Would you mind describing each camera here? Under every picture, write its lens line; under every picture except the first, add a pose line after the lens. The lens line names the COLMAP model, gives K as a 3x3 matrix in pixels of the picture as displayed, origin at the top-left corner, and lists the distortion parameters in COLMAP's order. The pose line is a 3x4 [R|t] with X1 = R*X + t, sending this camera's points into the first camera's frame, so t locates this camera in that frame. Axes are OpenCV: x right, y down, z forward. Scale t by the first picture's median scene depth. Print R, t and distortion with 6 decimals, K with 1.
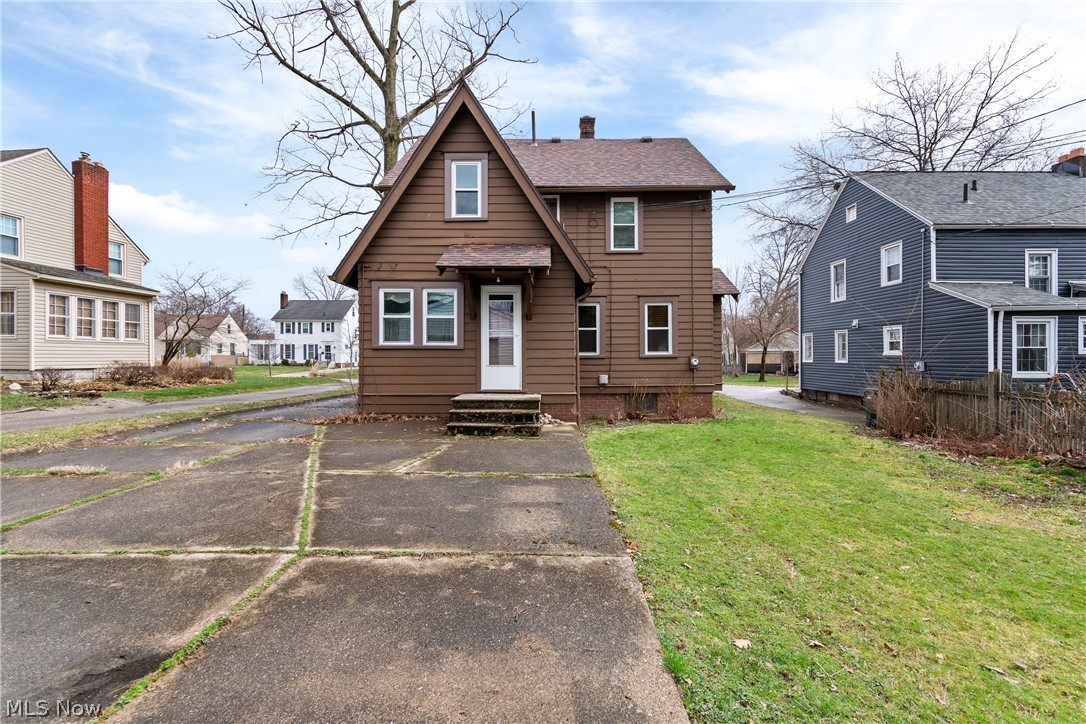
lens RADIAL K [[492.3, 0, 544.7], [0, 492.3, 358.9], [0, 0, 1]] dist [-0.001555, -0.002172]
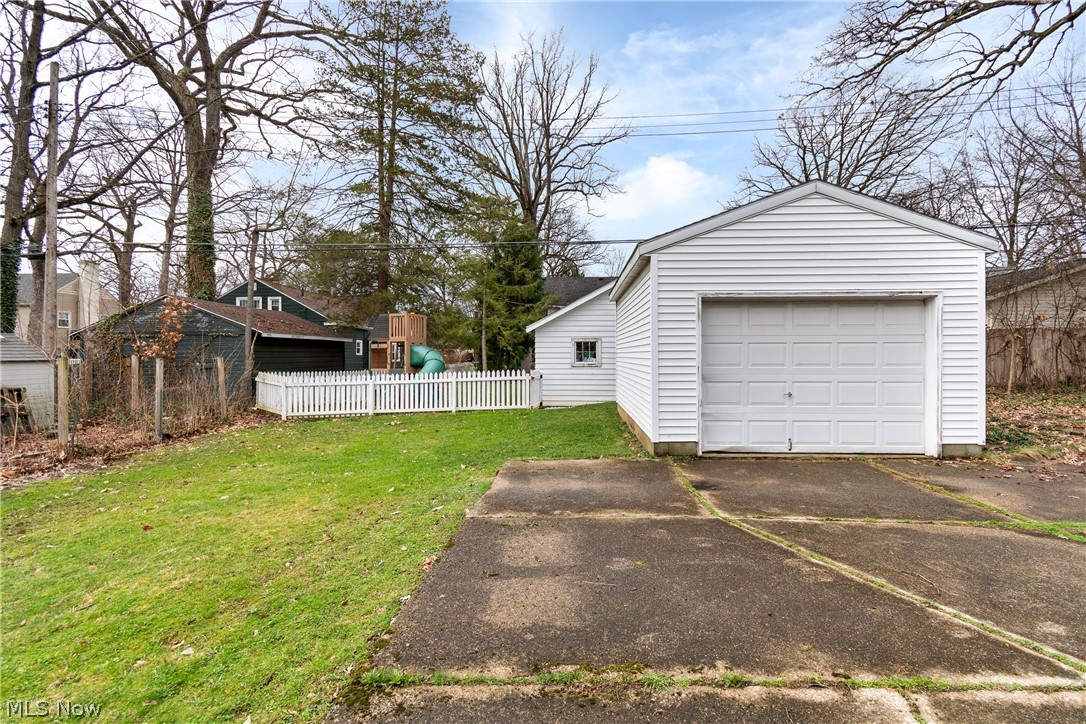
lens RADIAL K [[492.3, 0, 543.6], [0, 492.3, 357.8], [0, 0, 1]] dist [-0.001555, -0.002172]
pose [[-0.998266, 0.005290, 0.058634, -0.115246], [0.005614, 0.999970, 0.005356, -0.029990], [-0.058604, 0.005676, -0.998265, 2.290732]]
